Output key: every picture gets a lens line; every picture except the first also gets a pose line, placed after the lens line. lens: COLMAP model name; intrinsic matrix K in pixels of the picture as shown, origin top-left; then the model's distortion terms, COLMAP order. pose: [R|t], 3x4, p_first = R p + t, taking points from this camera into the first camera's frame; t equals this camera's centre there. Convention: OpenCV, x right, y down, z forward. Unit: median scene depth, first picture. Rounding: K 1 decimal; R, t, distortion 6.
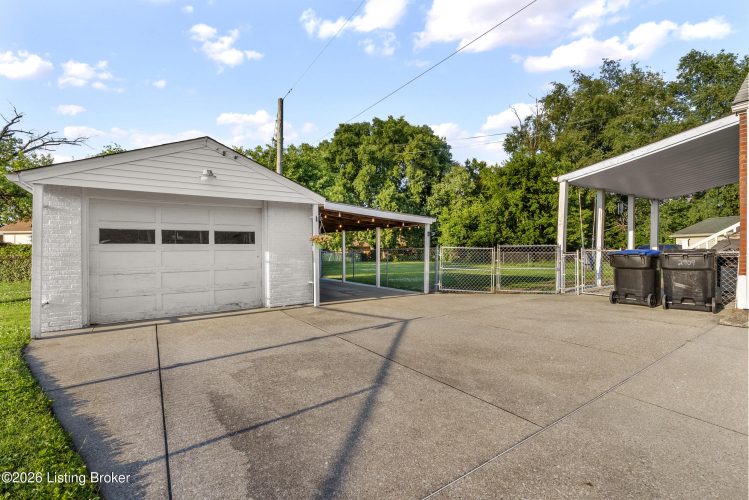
lens RADIAL K [[337.5, 0, 378.3], [0, 337.5, 252.3], [0, 0, 1]] dist [-0.005686, 0.003136]
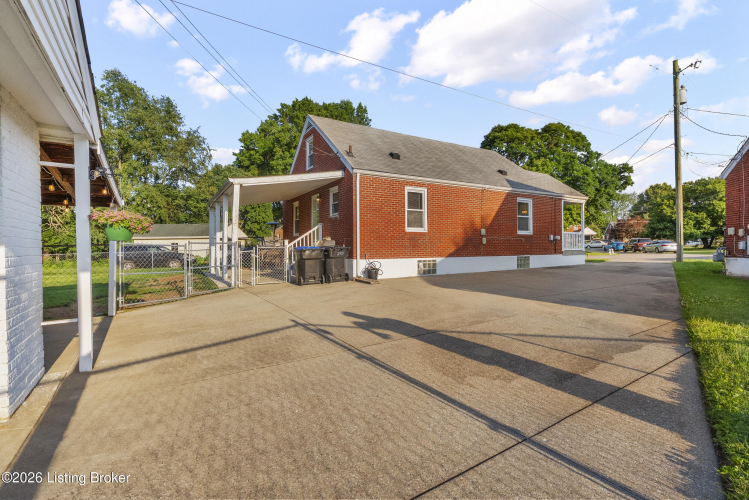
lens RADIAL K [[337.5, 0, 377.3], [0, 337.5, 248.0], [0, 0, 1]] dist [-0.005686, 0.003136]
pose [[0.026498, 0.003203, 0.999644, -0.116849], [0.020050, 0.999792, -0.003735, 0.001793], [-0.999448, 0.020142, 0.026428, 0.116916]]
